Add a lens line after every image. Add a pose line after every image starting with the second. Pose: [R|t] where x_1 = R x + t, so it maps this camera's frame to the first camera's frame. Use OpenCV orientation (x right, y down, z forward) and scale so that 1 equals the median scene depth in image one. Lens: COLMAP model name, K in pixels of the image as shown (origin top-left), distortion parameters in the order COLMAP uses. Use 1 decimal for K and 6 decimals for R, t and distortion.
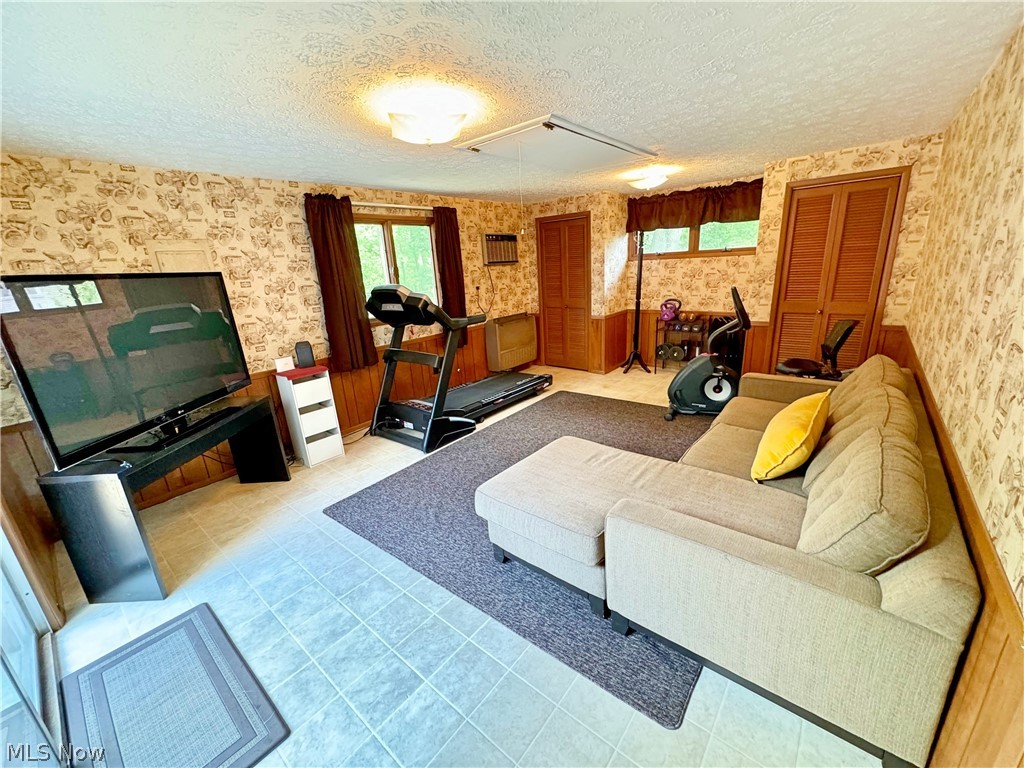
lens RADIAL K [[408.1, 0, 515.9], [0, 408.1, 383.7], [0, 0, 1]] dist [0.002202, 0.000606]
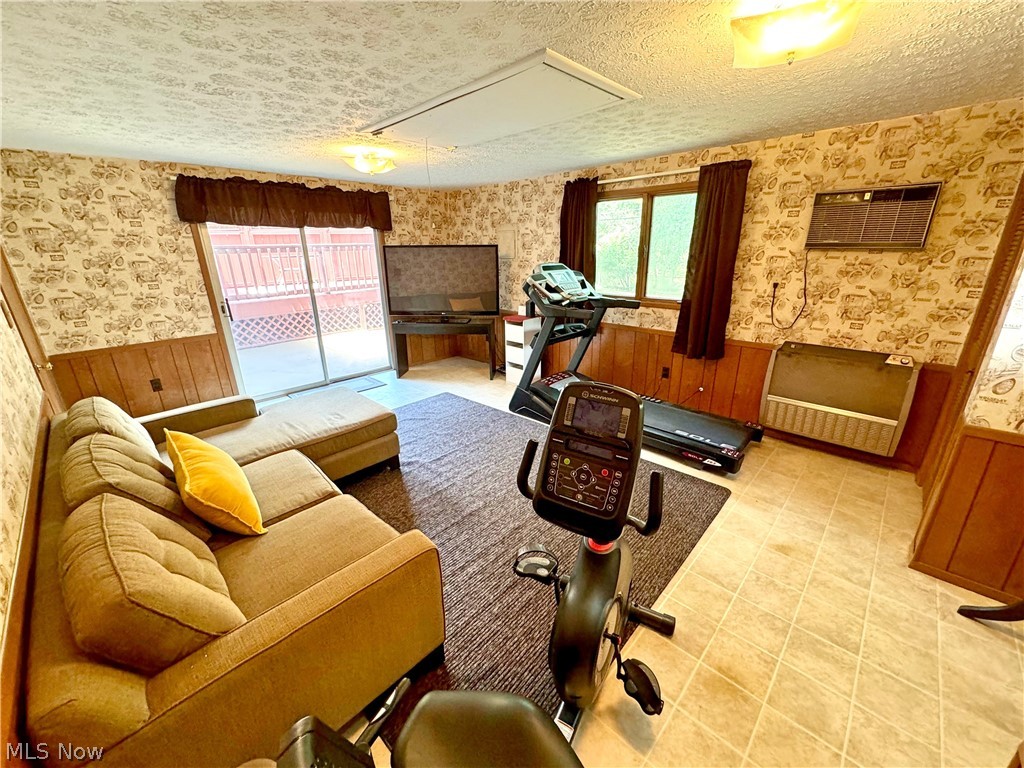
lens RADIAL K [[408.1, 0, 515.6], [0, 408.1, 385.4], [0, 0, 1]] dist [0.002202, 0.000606]
pose [[-0.066666, 0.381952, -0.921774, 0.683514], [-0.264863, 0.883912, 0.385419, -0.285769], [0.961979, 0.269838, 0.042238, 0.773041]]
